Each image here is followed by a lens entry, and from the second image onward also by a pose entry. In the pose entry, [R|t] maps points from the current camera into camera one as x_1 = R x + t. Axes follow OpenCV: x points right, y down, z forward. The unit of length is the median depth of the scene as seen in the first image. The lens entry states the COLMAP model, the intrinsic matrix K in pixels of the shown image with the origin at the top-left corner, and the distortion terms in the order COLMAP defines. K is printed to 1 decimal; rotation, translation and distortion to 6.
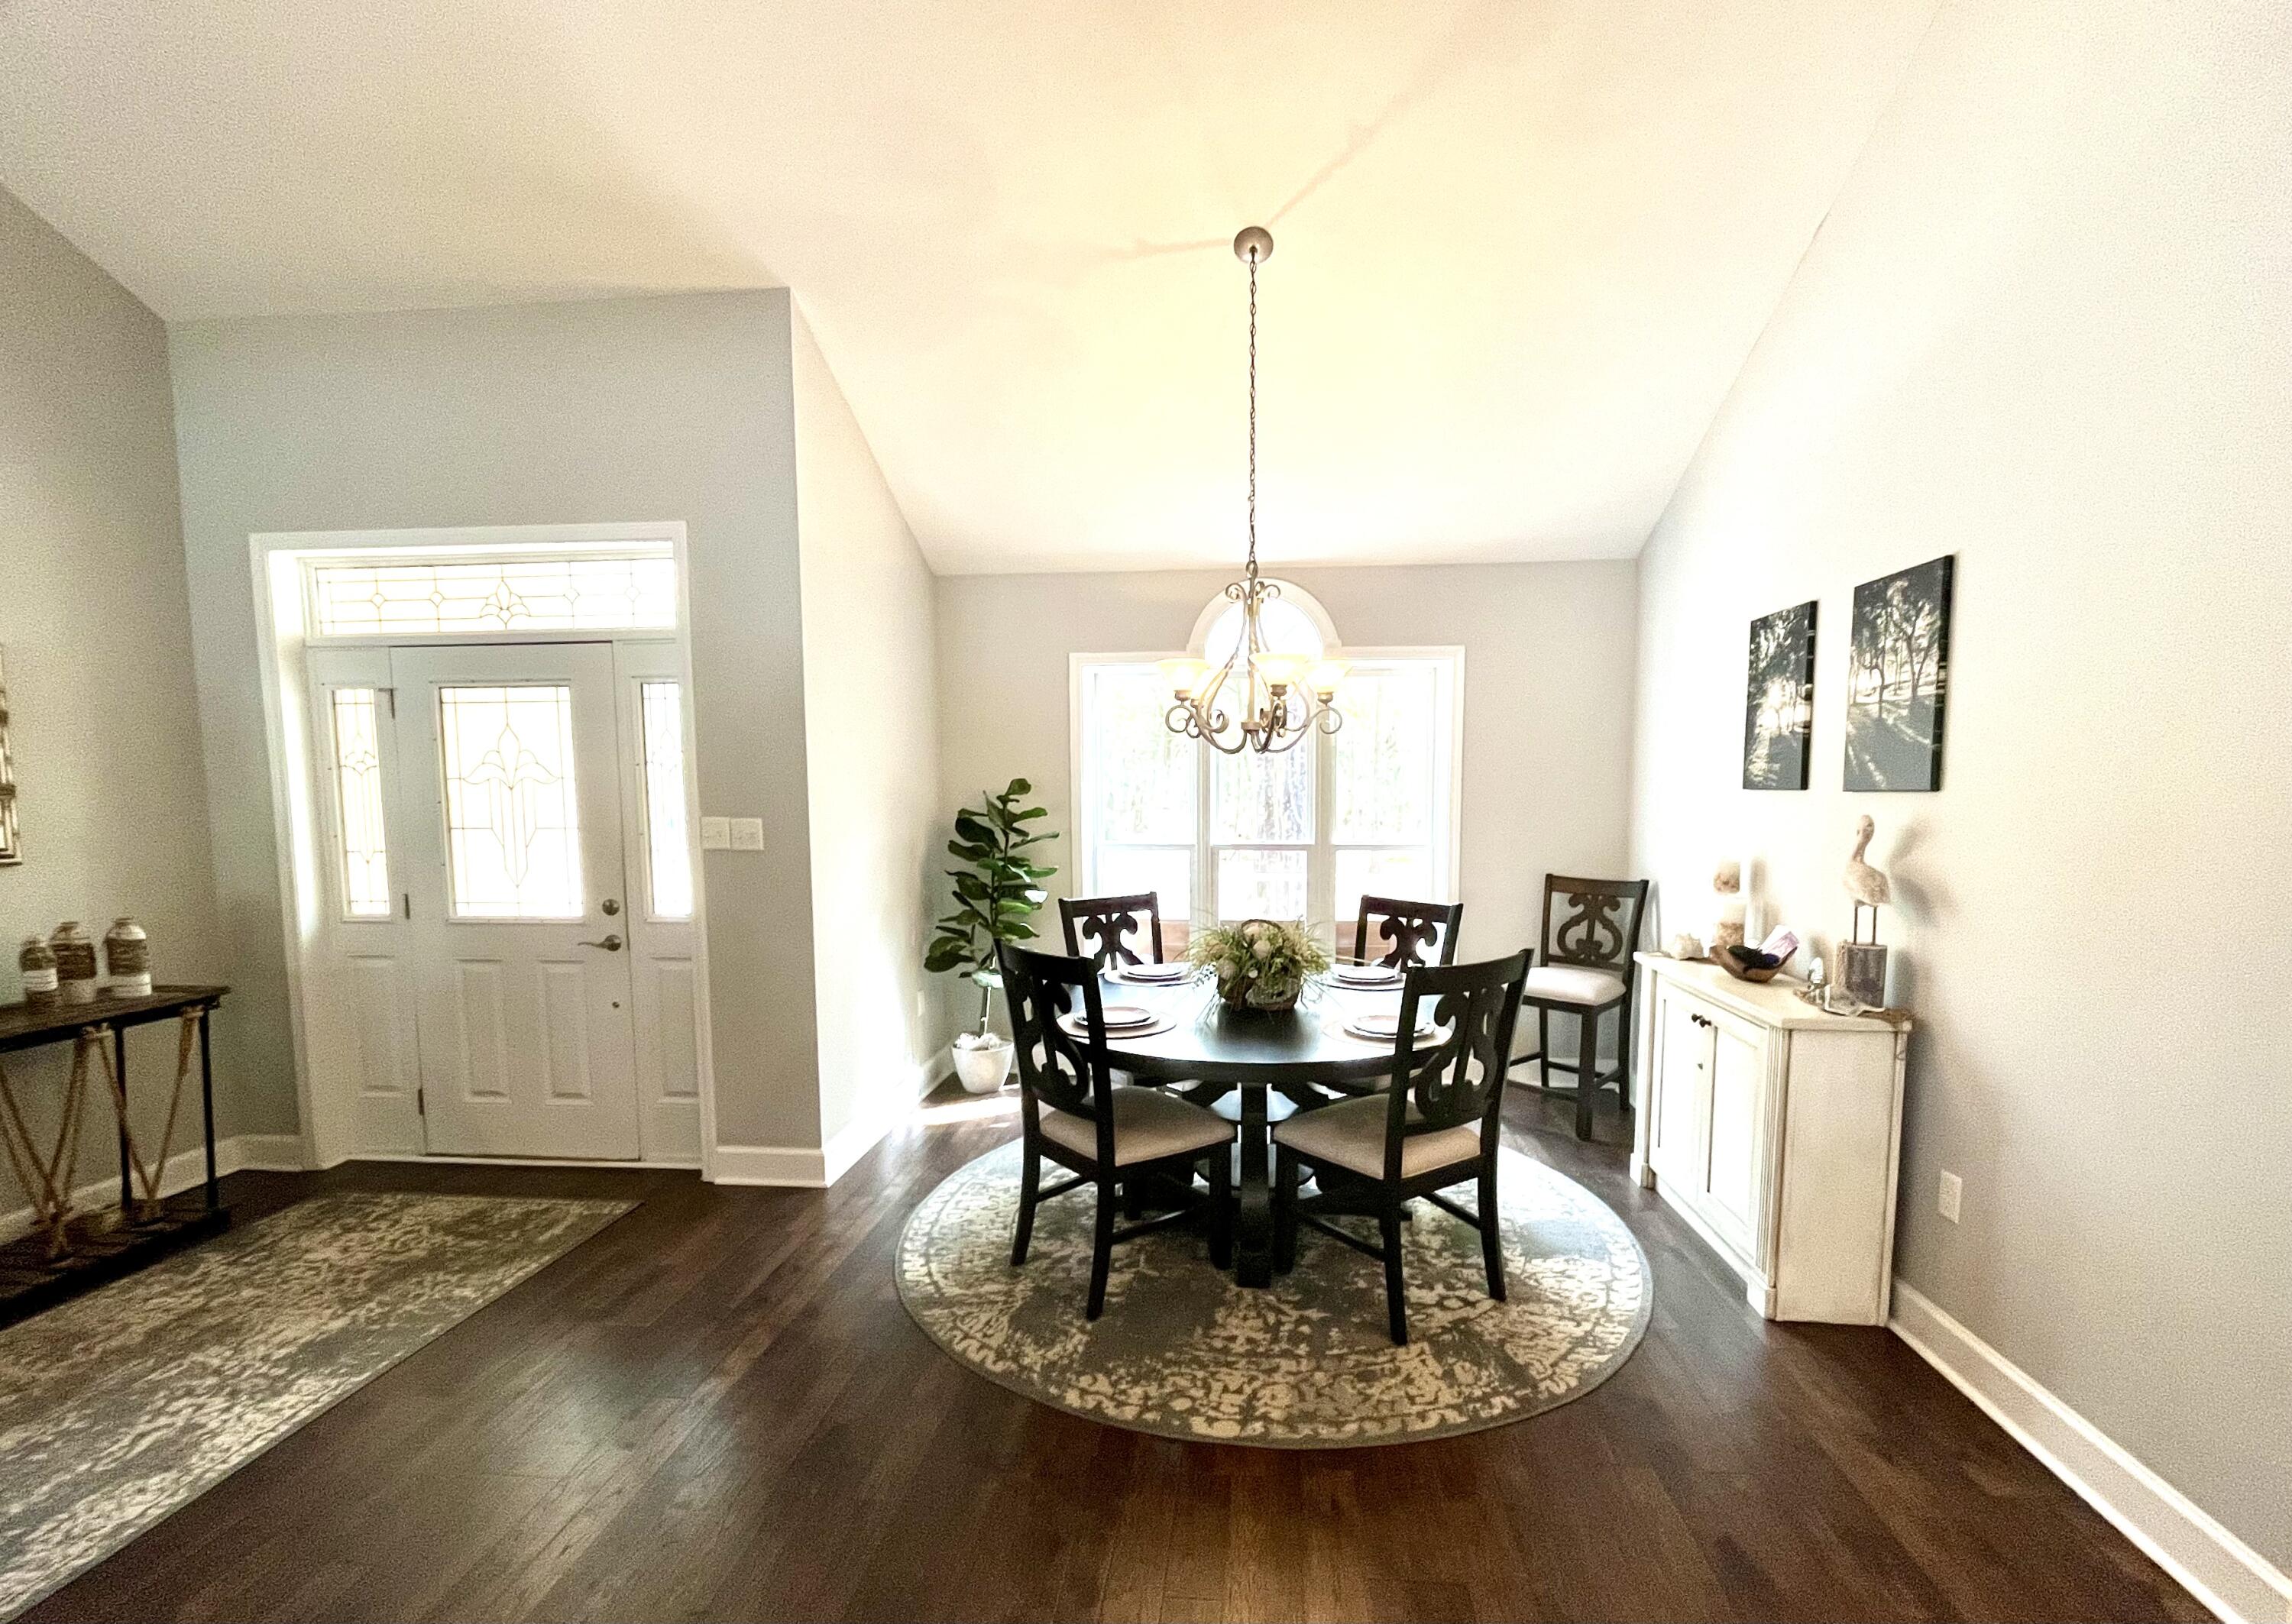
lens RADIAL K [[977.6, 0, 1214.3], [0, 977.6, 861.9], [0, 0, 1]] dist [0.000425, 0.000053]
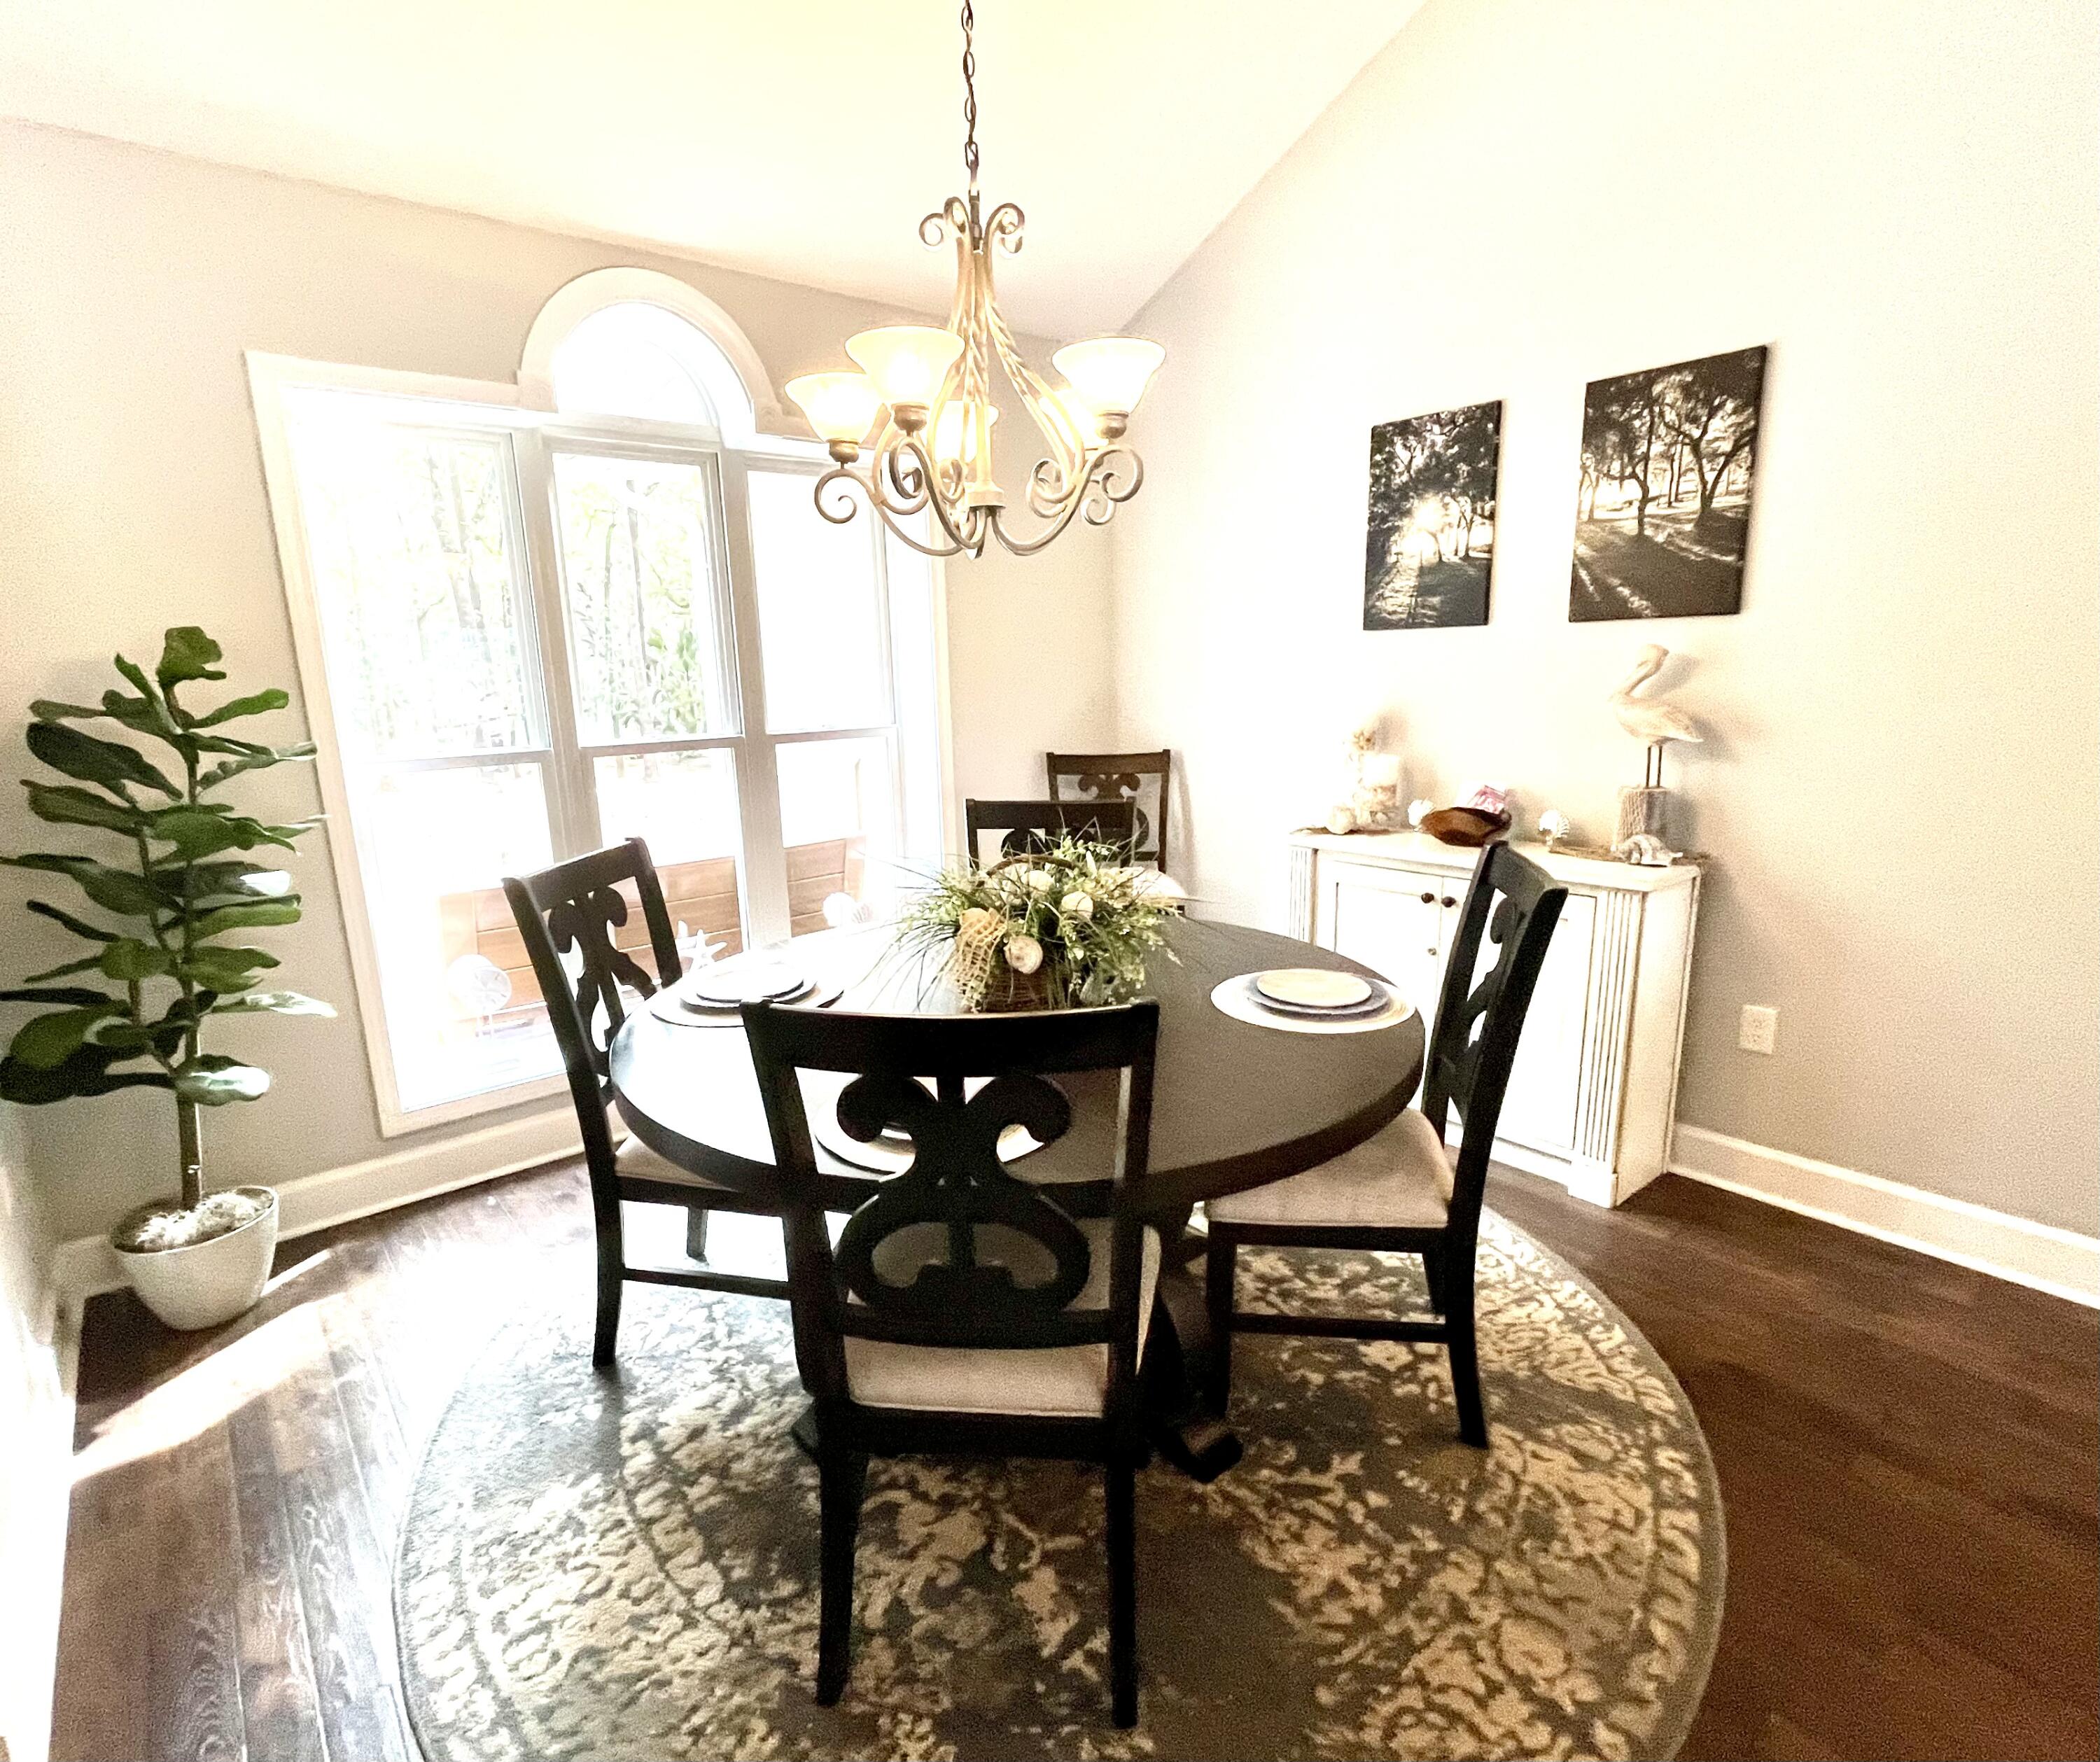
lens RADIAL K [[1052.1, 0, 1050.0], [0, 1052.1, 881.0], [0, 0, 1]] dist [-0.000985, 0.000183]
pose [[0.732708, -0.157165, 0.662147, -0.406689], [0.078873, 0.986022, 0.146762, -0.017803], [-0.675958, -0.055308, 0.734862, 0.630605]]
